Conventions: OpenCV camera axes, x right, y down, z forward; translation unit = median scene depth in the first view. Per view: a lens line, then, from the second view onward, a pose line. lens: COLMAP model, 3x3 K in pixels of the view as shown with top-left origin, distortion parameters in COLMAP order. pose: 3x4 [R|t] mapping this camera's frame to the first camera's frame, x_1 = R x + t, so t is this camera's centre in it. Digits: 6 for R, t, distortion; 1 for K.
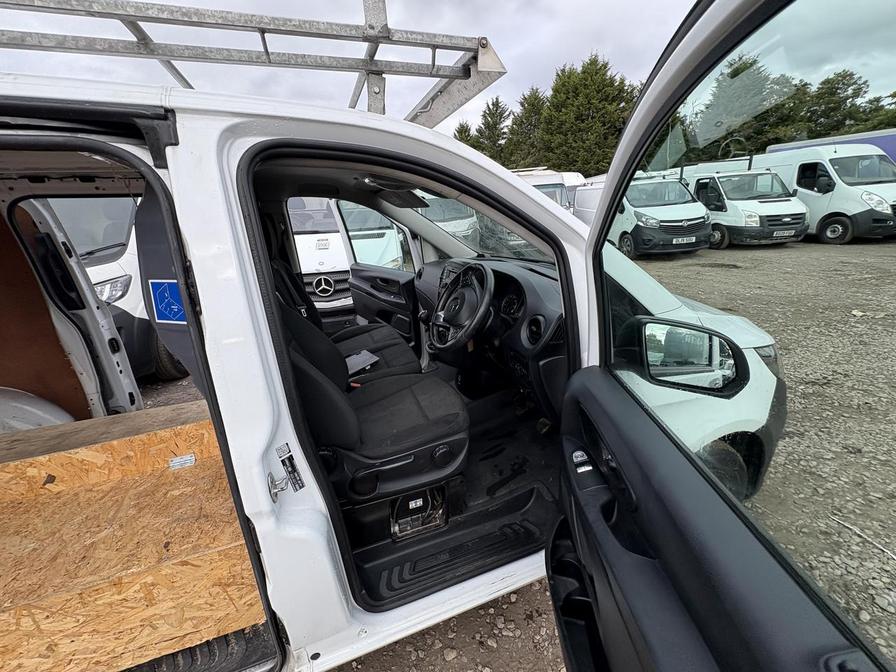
lens RADIAL K [[356.4, 0, 447.9], [0, 356.4, 334.4], [0, 0, 1]] dist [0.003123, -0.000255]
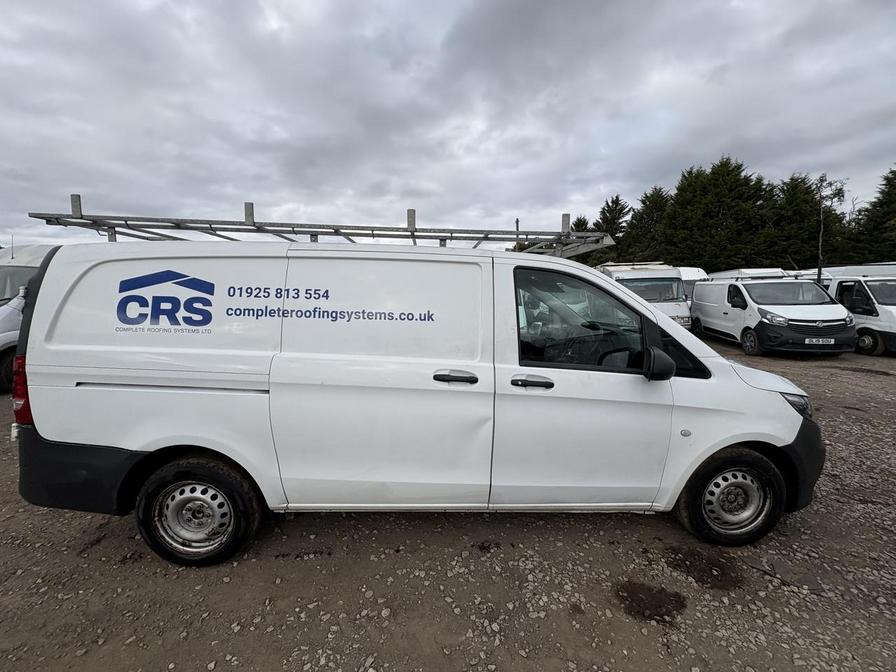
lens RADIAL K [[356.4, 0, 447.9], [0, 356.4, 334.4], [0, 0, 1]] dist [0.003123, -0.000255]
pose [[0.954617, 0.098939, -0.280922, -0.012870], [-0.156484, 0.969149, -0.190429, 0.038116], [0.253414, 0.225747, 0.940649, -0.104524]]
